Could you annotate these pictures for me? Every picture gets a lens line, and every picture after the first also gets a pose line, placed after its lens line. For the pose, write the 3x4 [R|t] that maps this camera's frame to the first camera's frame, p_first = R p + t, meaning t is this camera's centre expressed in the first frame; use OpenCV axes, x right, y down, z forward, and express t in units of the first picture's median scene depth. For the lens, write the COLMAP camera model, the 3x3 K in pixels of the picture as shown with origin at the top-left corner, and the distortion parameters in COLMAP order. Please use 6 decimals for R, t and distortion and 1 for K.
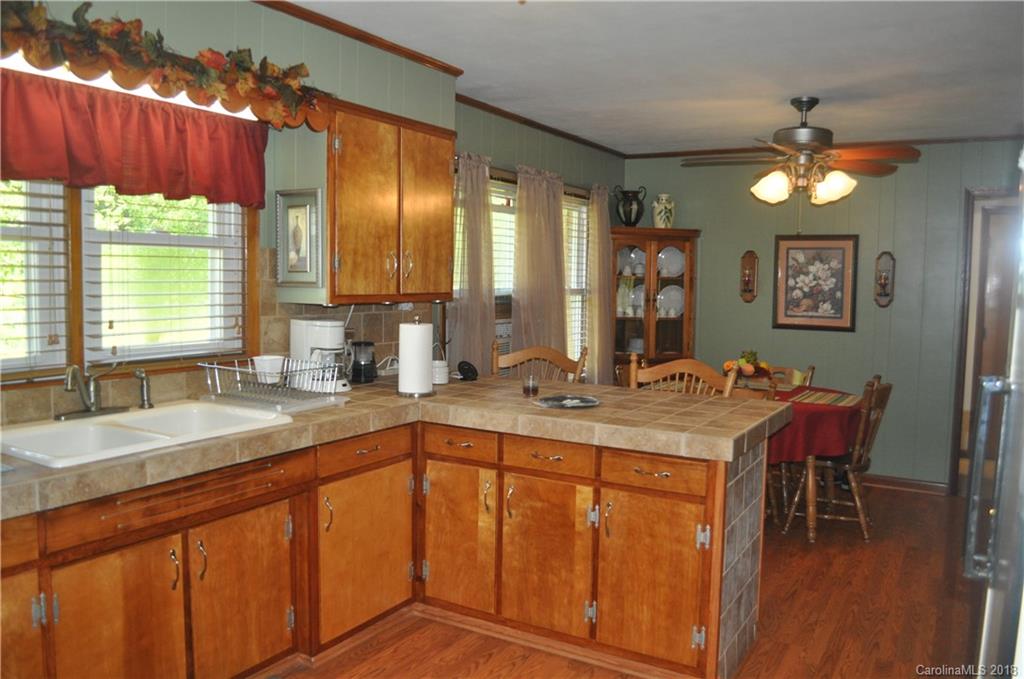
lens RADIAL K [[808.6, 0, 509.0], [0, 808.6, 337.5], [0, 0, 1]] dist [-0.085229, 0.014965]
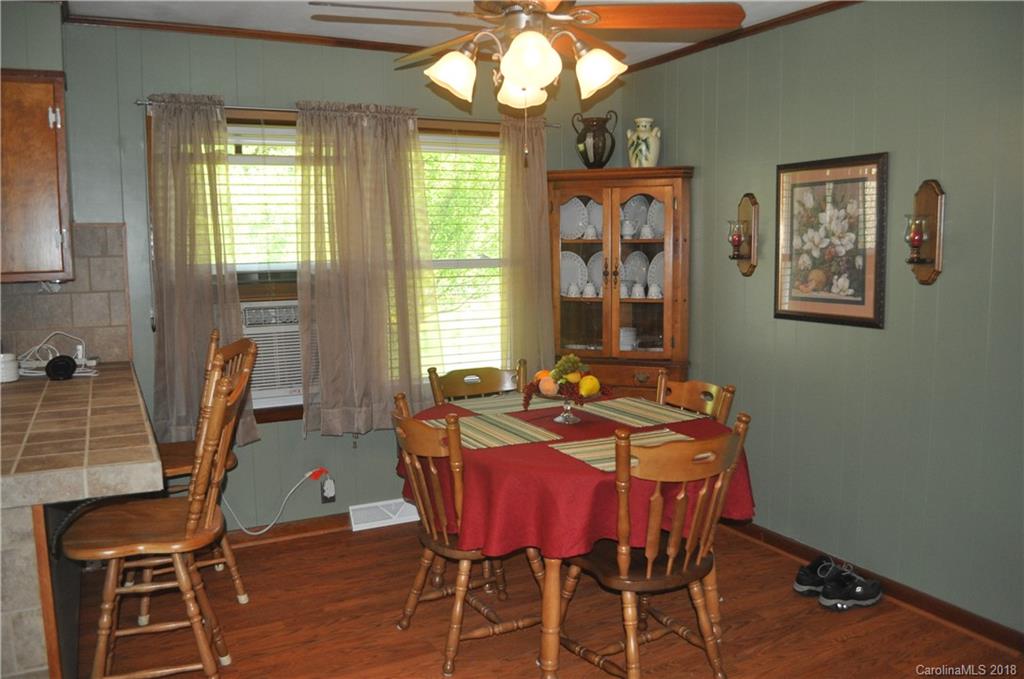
lens RADIAL K [[808.6, 0, 510.3], [0, 808.6, 339.4], [0, 0, 1]] dist [-0.085229, 0.014965]
pose [[0.844358, 0.035835, -0.534579, 0.612694], [-0.016286, 0.999016, 0.041244, -0.021746], [0.535532, -0.026118, 0.844111, 0.470559]]
